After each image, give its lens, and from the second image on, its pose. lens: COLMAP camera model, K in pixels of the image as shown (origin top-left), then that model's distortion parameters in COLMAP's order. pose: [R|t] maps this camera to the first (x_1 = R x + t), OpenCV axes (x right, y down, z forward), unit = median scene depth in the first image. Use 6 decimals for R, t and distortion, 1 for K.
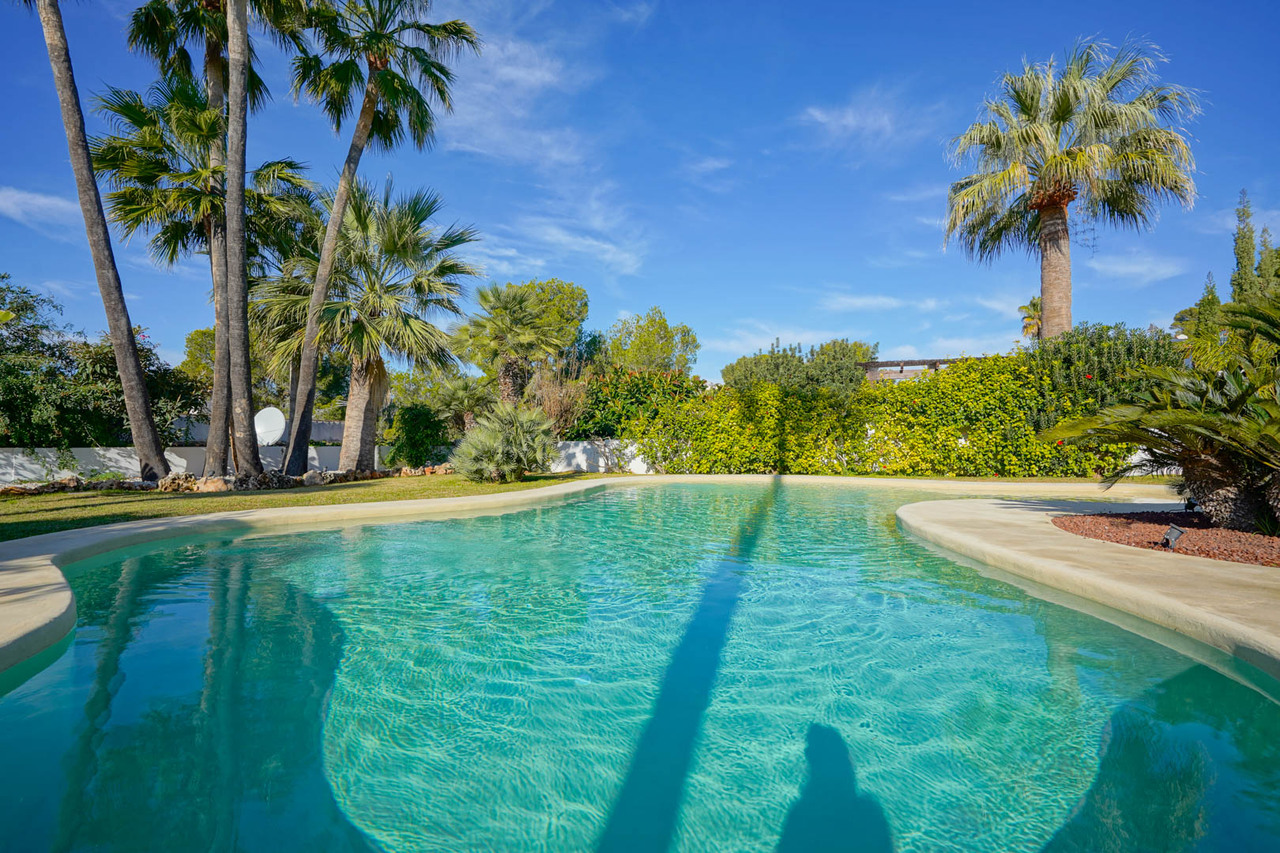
lens RADIAL K [[555.3, 0, 630.7], [0, 555.3, 431.6], [0, 0, 1]] dist [0.001867, 0.000882]
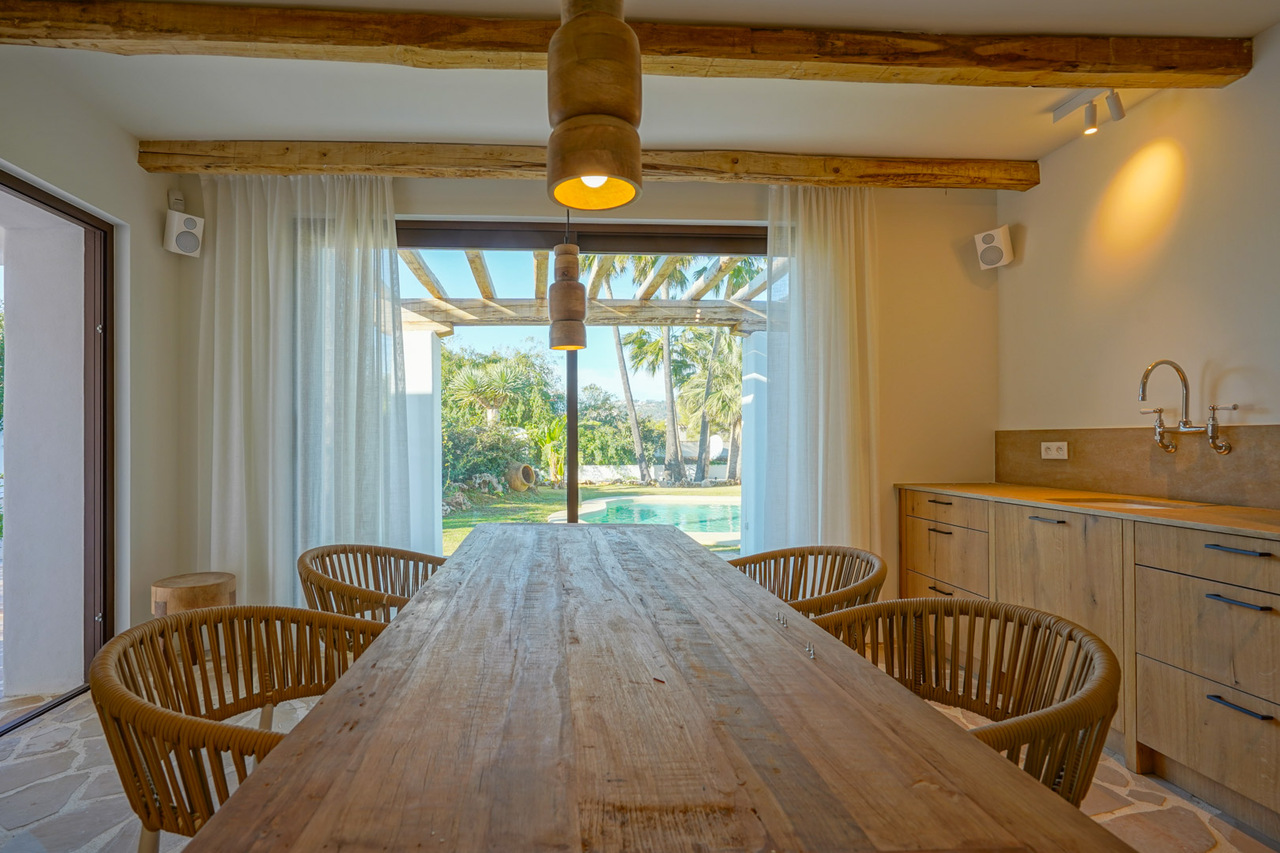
lens RADIAL K [[599.4, 0, 580.2], [0, 599.4, 437.7], [0, 0, 1]] dist [-0.007723, 0.004189]
pose [[0.647454, -0.003322, -0.762097, 0.762412], [0.016388, 0.999820, 0.009564, -0.104497], [0.761928, -0.018681, 0.647392, -0.711540]]
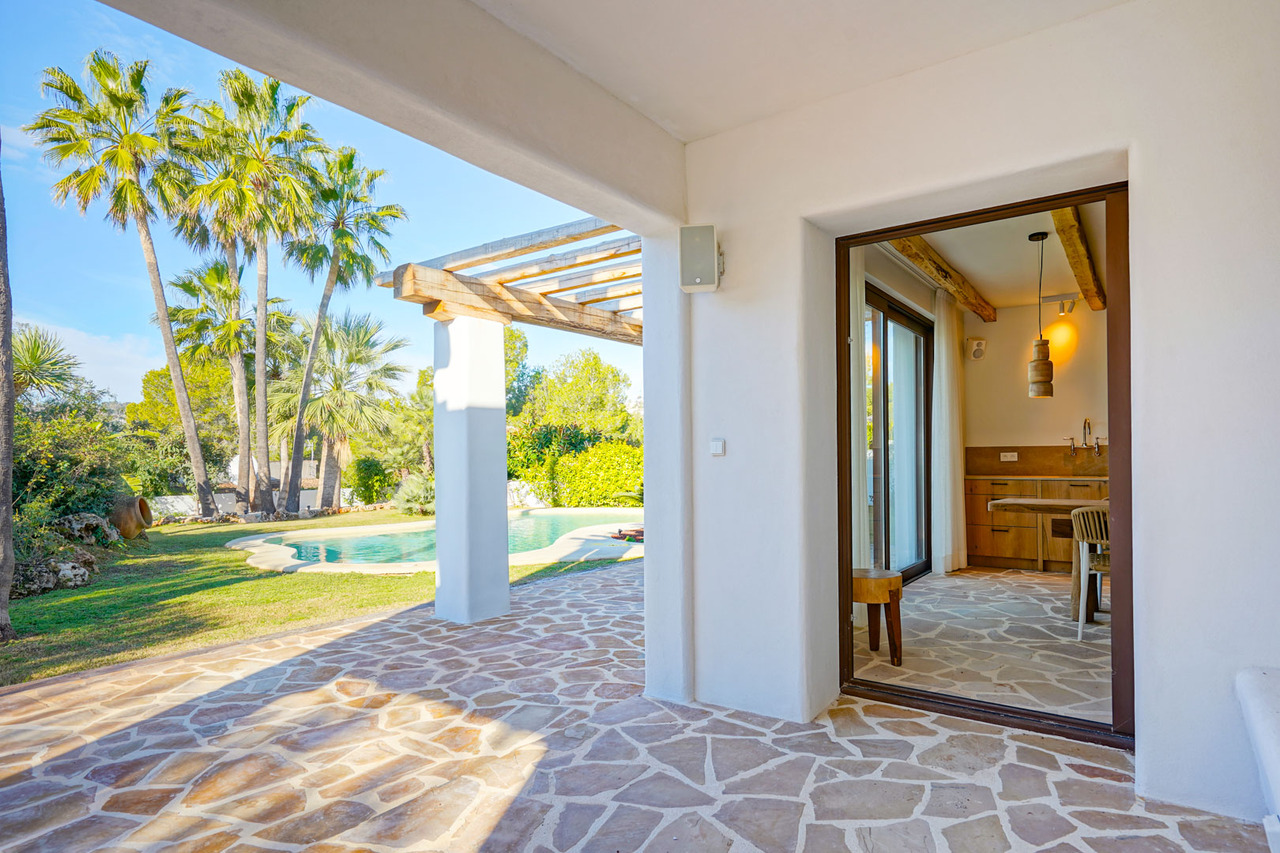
lens RADIAL K [[693.2, 0, 664.6], [0, 693.2, 460.1], [0, 0, 1]] dist [0.008081, 0.001567]
pose [[0.999013, -0.006099, 0.044000, 0.359832], [0.005071, 0.999712, 0.023441, -0.106290], [-0.044130, -0.023195, 0.998756, -0.991765]]
